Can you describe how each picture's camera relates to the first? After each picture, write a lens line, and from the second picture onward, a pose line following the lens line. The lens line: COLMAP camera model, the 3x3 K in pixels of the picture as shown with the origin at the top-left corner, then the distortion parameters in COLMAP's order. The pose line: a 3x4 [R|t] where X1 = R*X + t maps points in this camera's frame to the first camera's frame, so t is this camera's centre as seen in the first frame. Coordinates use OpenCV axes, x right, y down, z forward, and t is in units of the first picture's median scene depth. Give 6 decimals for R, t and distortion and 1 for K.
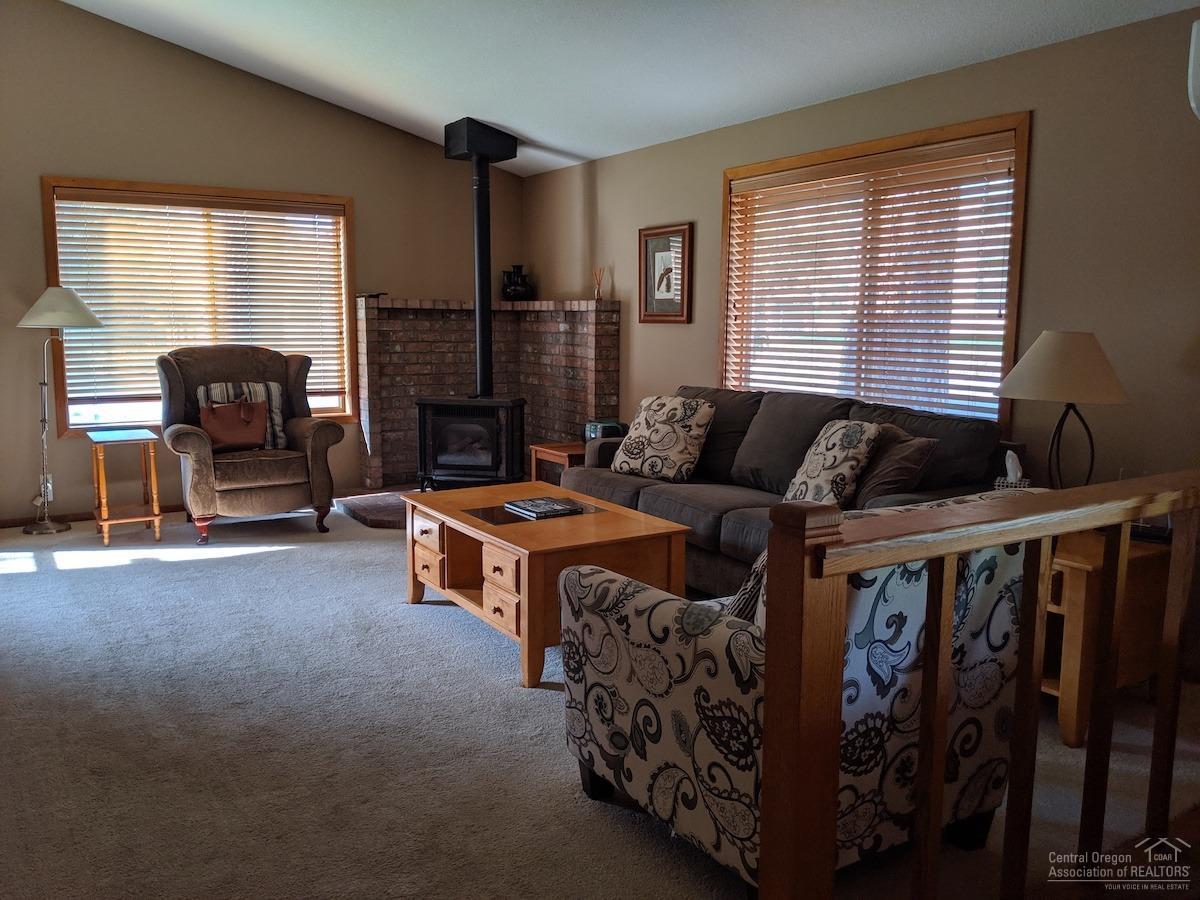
lens RADIAL K [[950.5, 0, 600.0], [0, 950.5, 450.0], [0, 0, 1]] dist [-0.004199, -0.007040]
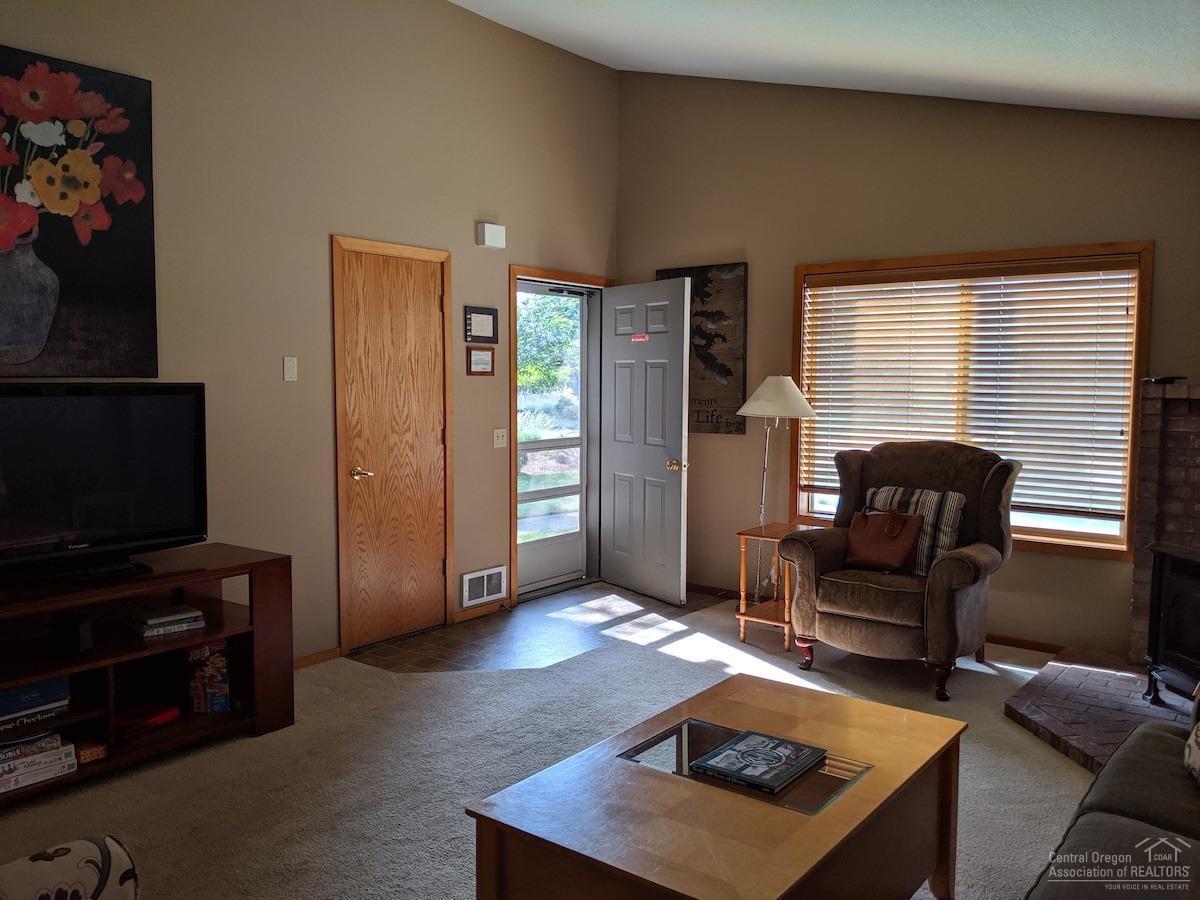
lens RADIAL K [[946.1, 0, 600.0], [0, 946.1, 450.0], [0, 0, 1]] dist [0.002100, -0.000922]
pose [[0.337441, 0.070001, -0.938740, 0.307623], [-0.131396, 0.990971, 0.026664, -0.093516], [0.932131, 0.114349, 0.343592, 0.476536]]
